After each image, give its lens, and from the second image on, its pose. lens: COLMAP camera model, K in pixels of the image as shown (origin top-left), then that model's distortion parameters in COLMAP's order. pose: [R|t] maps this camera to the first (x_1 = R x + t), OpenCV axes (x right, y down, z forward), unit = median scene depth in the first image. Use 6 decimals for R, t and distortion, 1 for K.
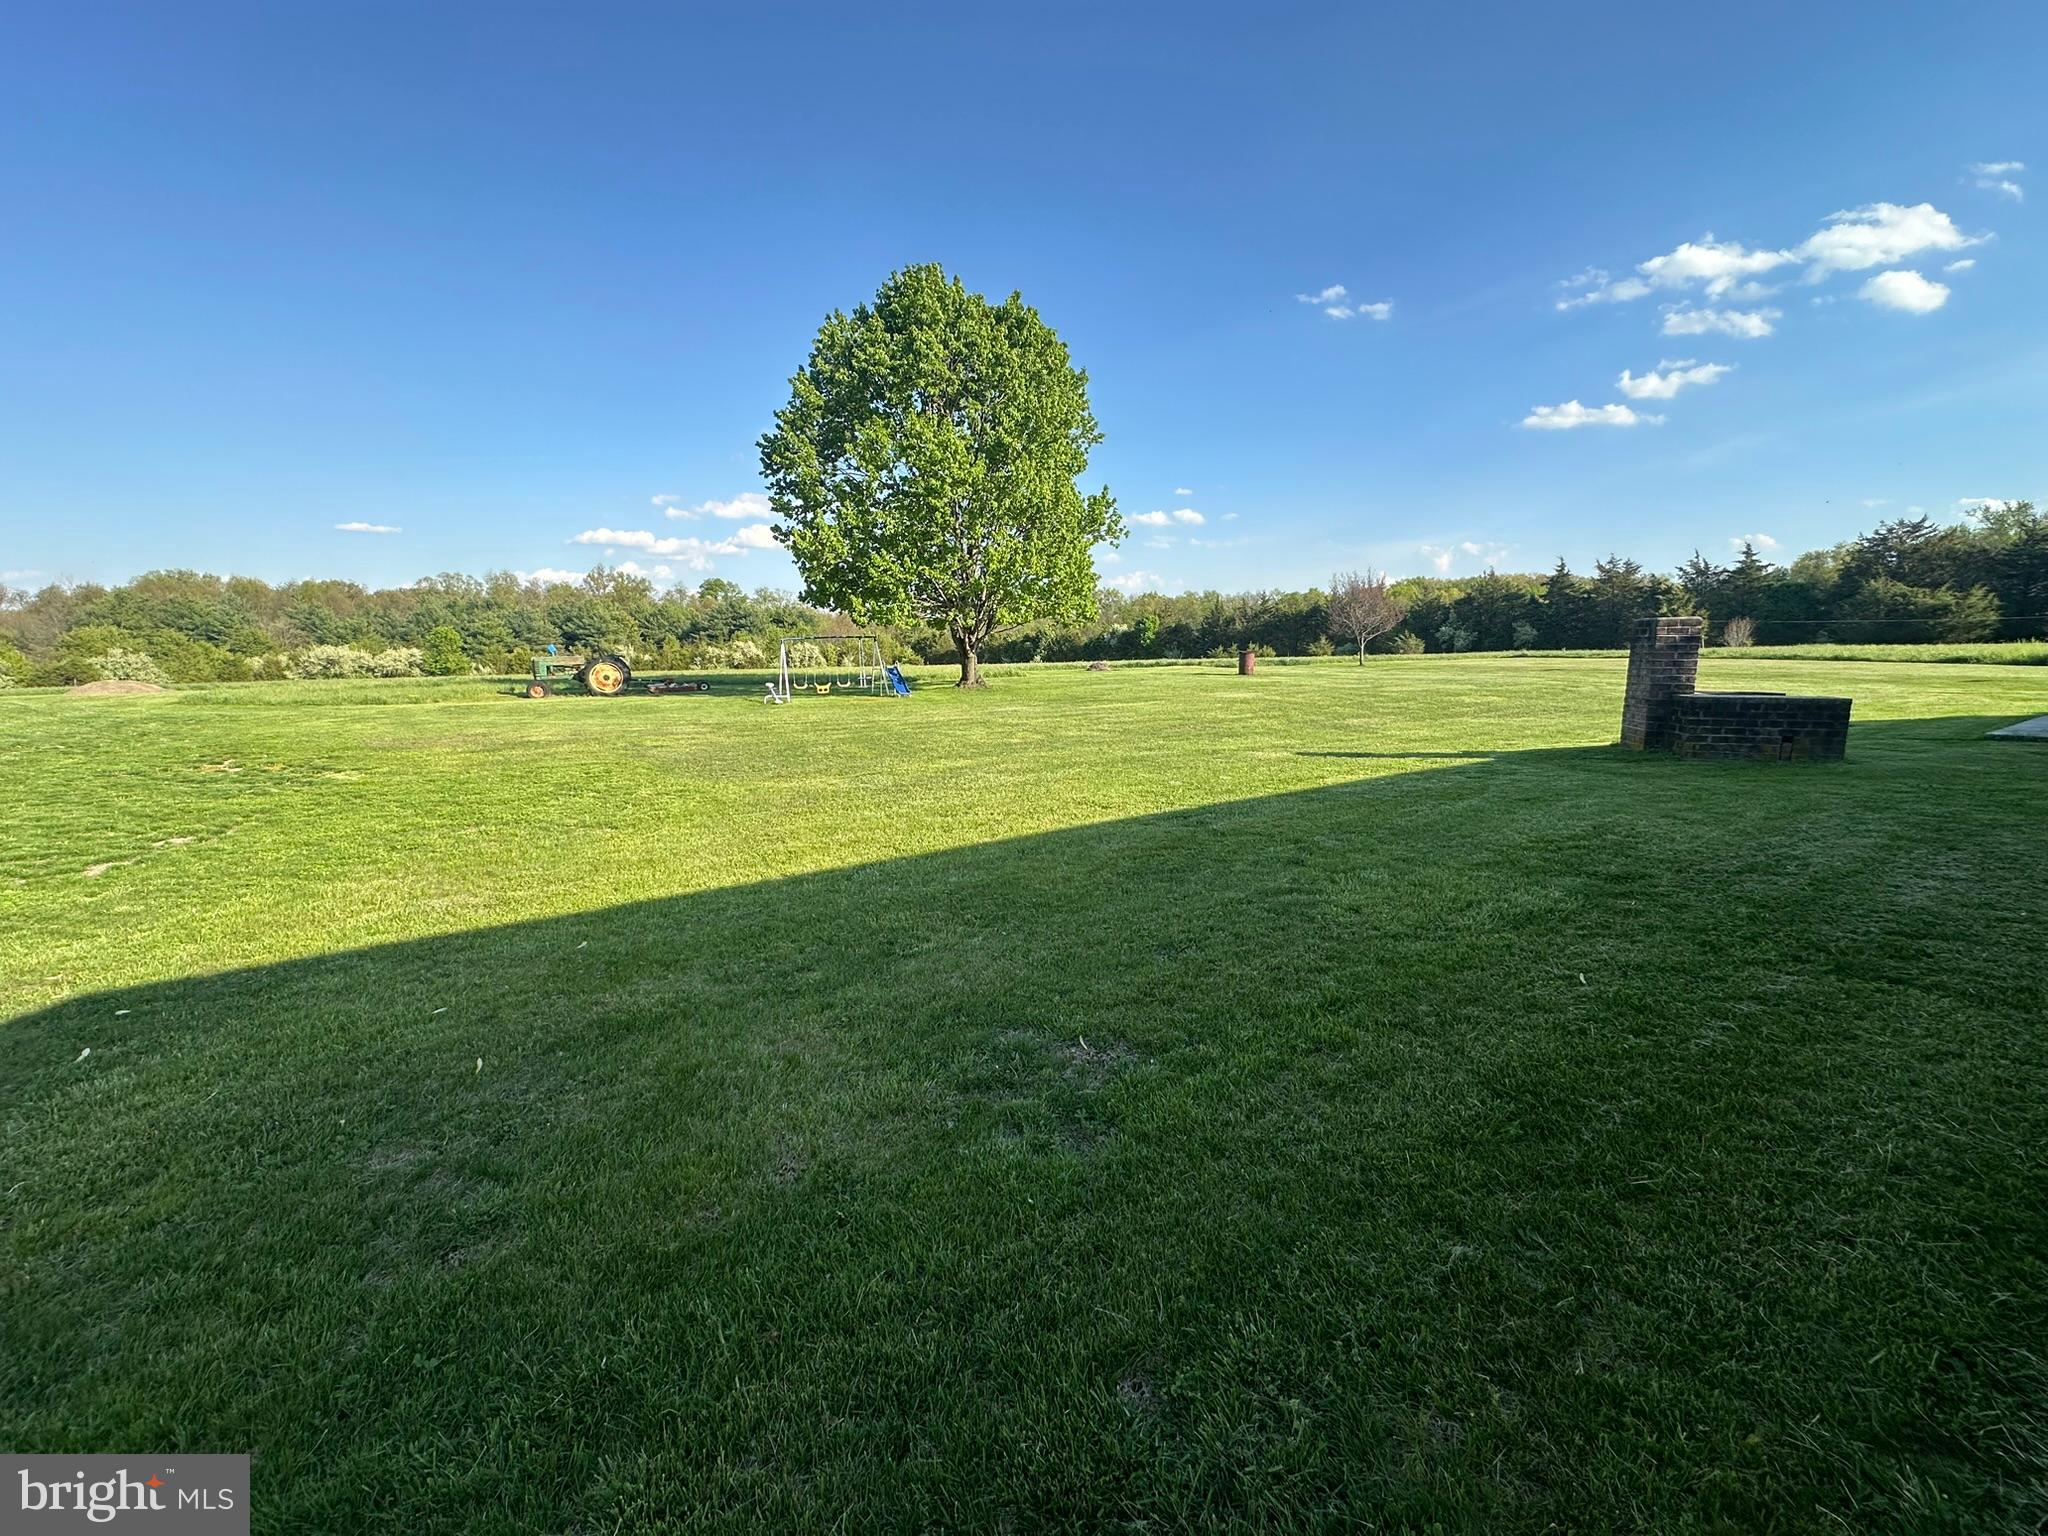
lens RADIAL K [[816.7, 0, 1021.7], [0, 816.7, 771.0], [0, 0, 1]] dist [-0.001899, 0.000675]
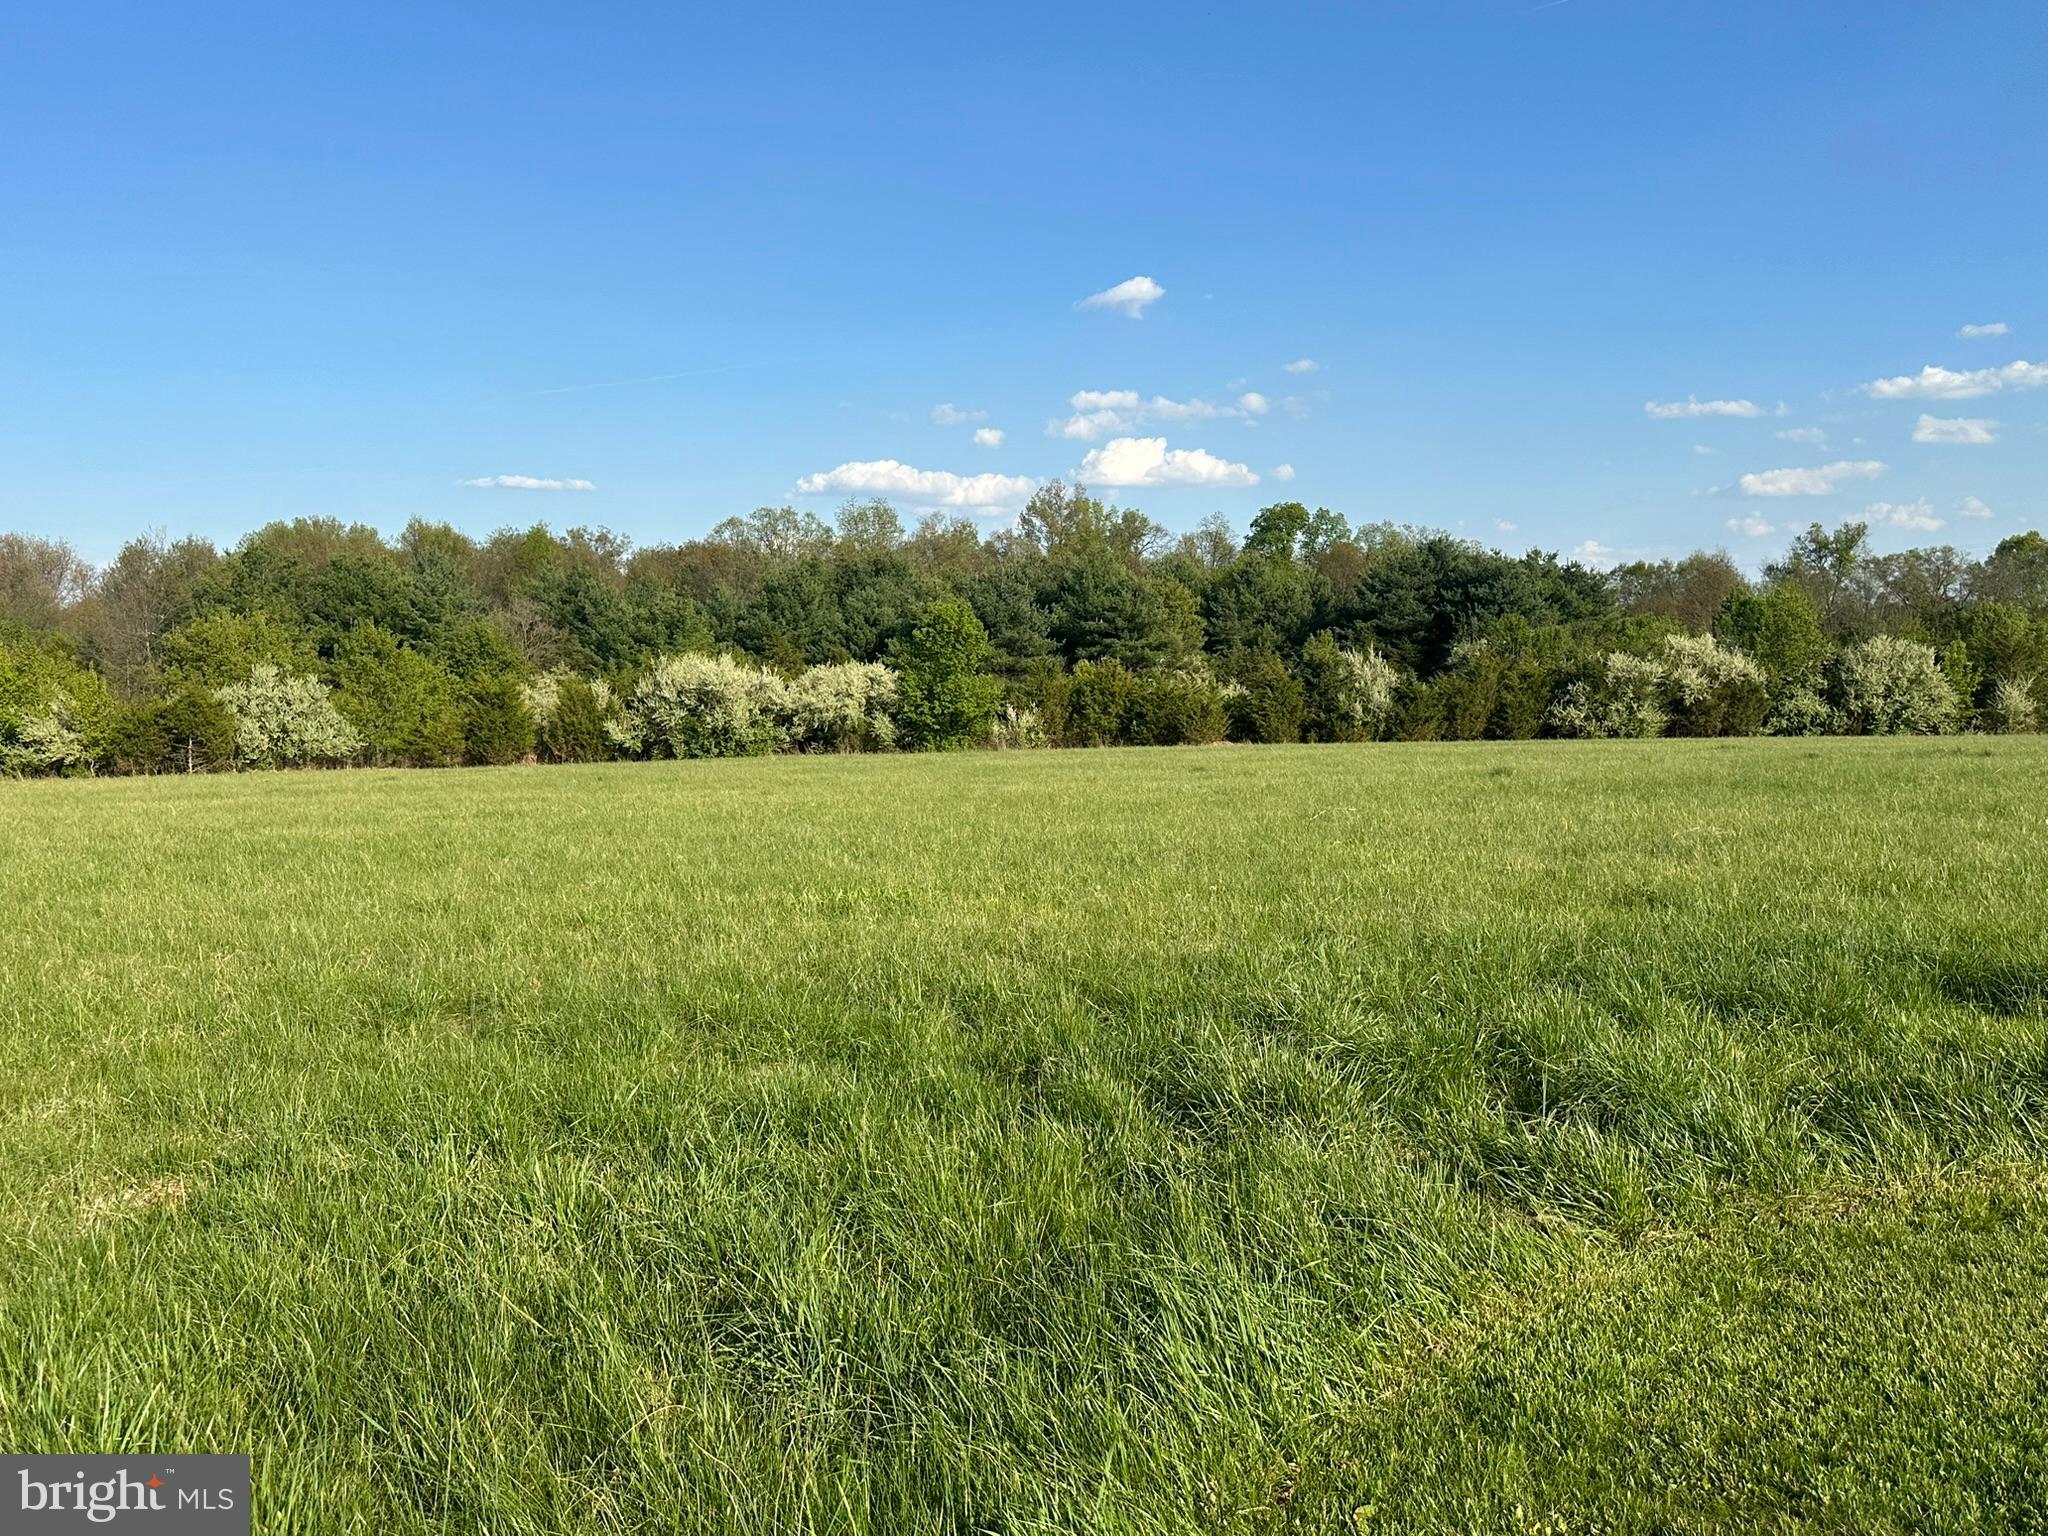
lens RADIAL K [[1522.5, 0, 1027.6], [0, 1522.5, 782.7], [0, 0, 1]] dist [-0.026851, -0.022600]
pose [[0.952277, 0.014504, -0.304891, -1.437663], [-0.037860, 0.996769, -0.070833, -0.150629], [0.302879, 0.078996, 0.949750, 1.136065]]
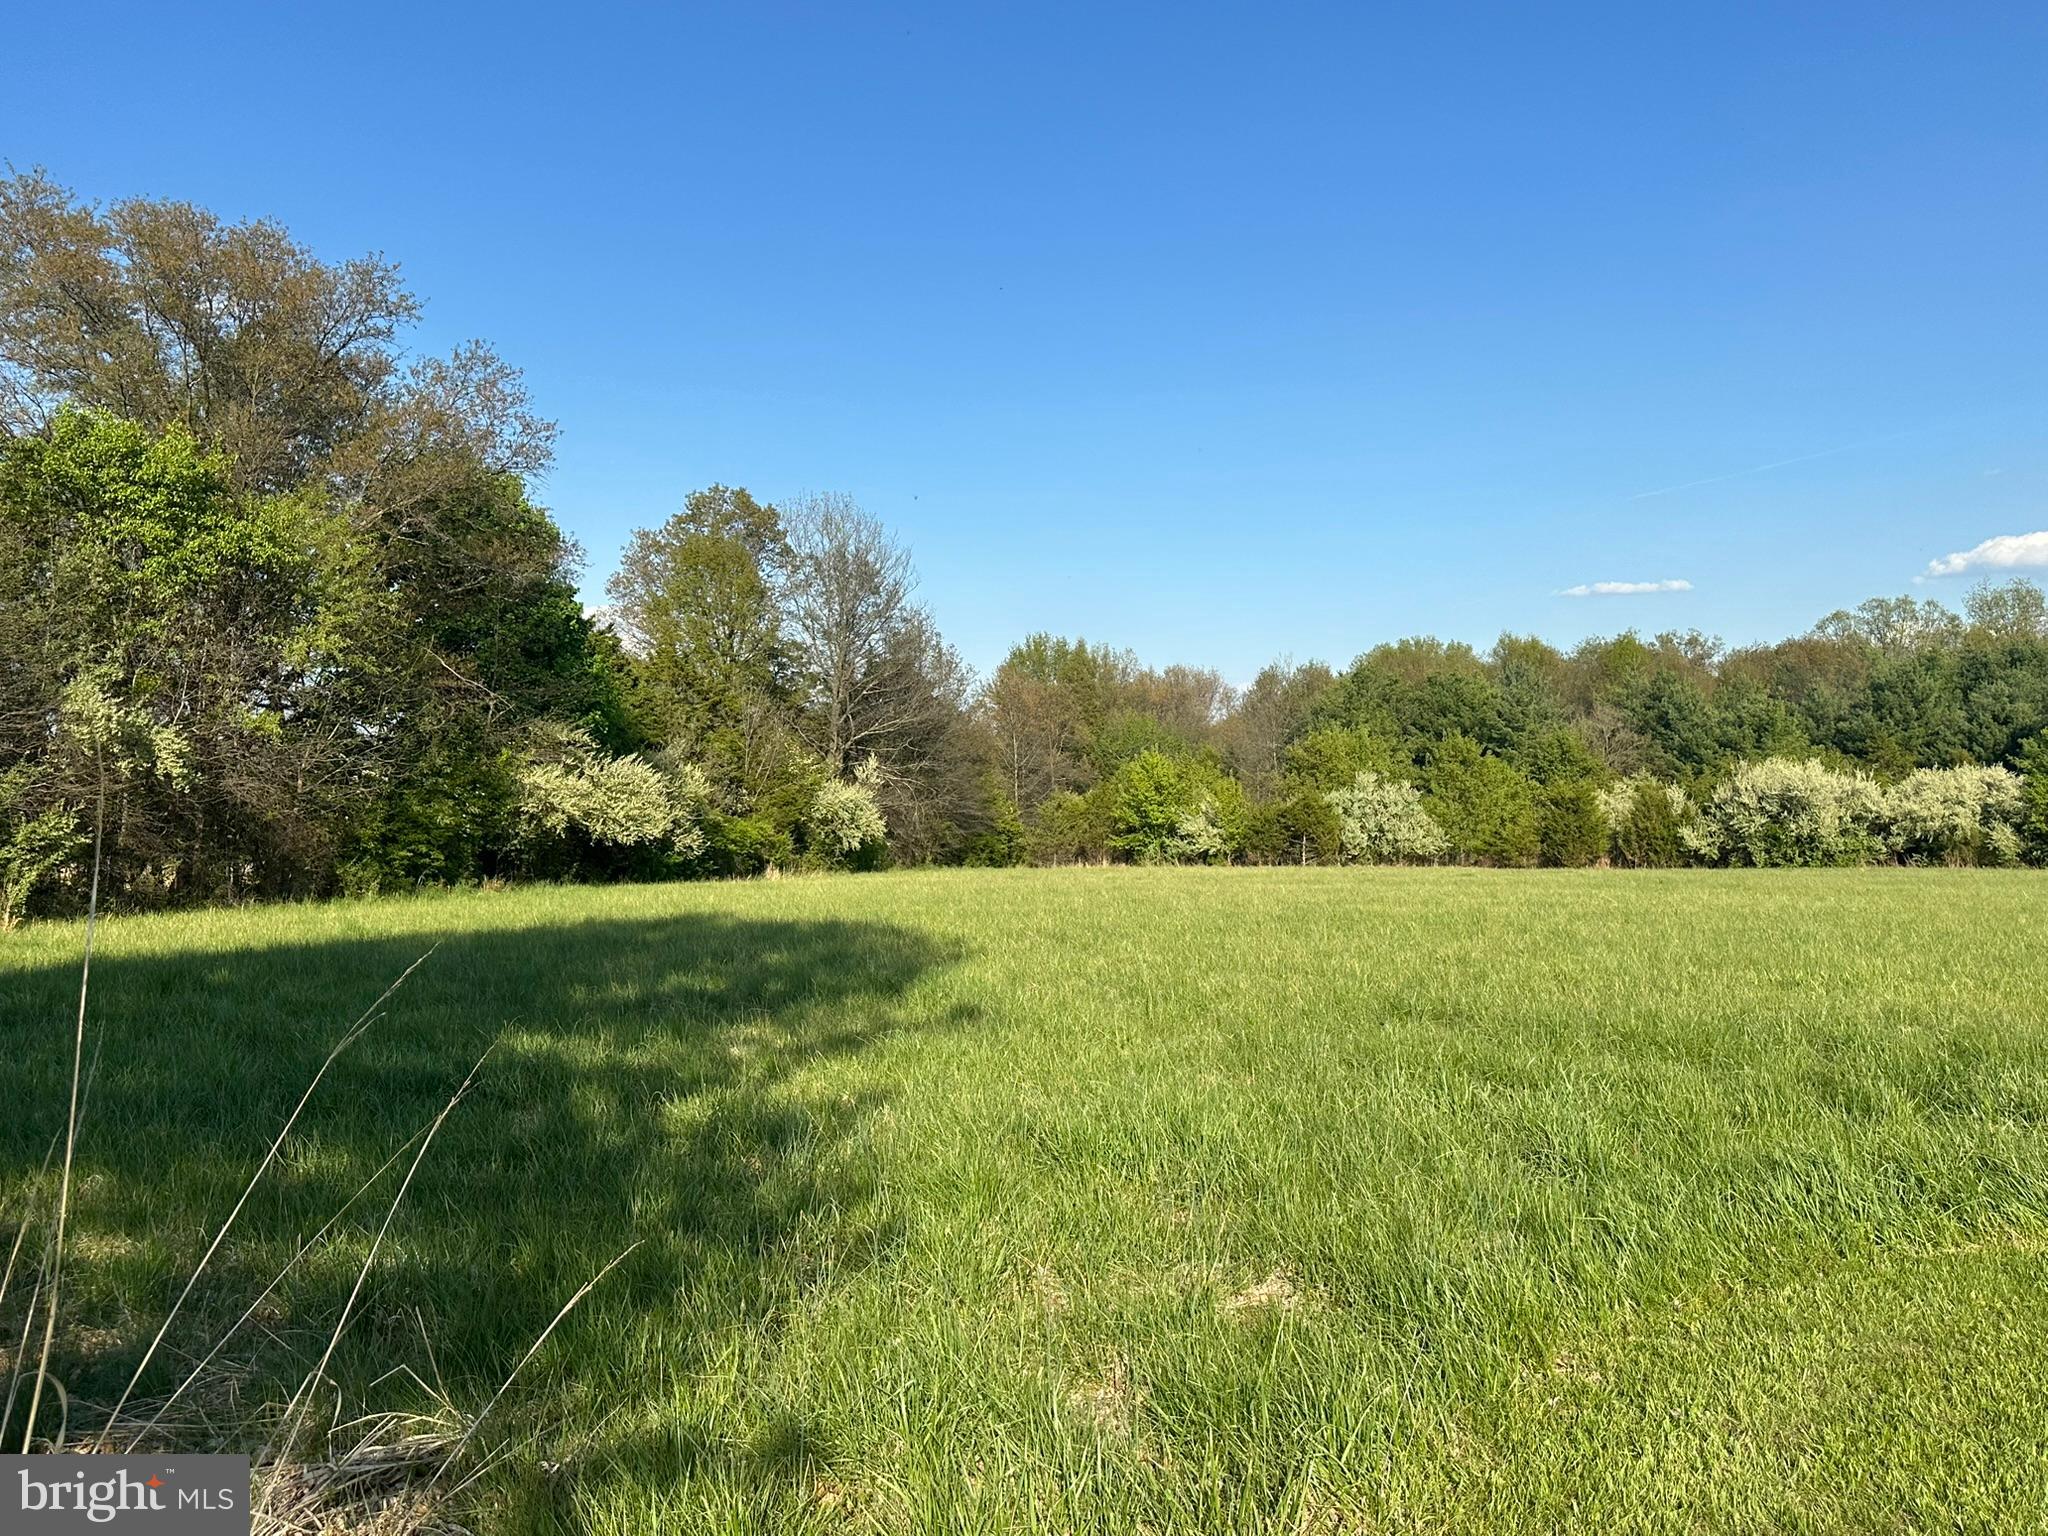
lens RADIAL K [[1522.5, 0, 1019.8], [0, 1522.5, 784.4], [0, 0, 1]] dist [-0.026851, -0.022600]
pose [[0.535326, -0.007788, -0.844609, -1.364711], [-0.116801, 0.989668, -0.083156, -0.140861], [0.836530, 0.143167, 0.528886, 1.078348]]
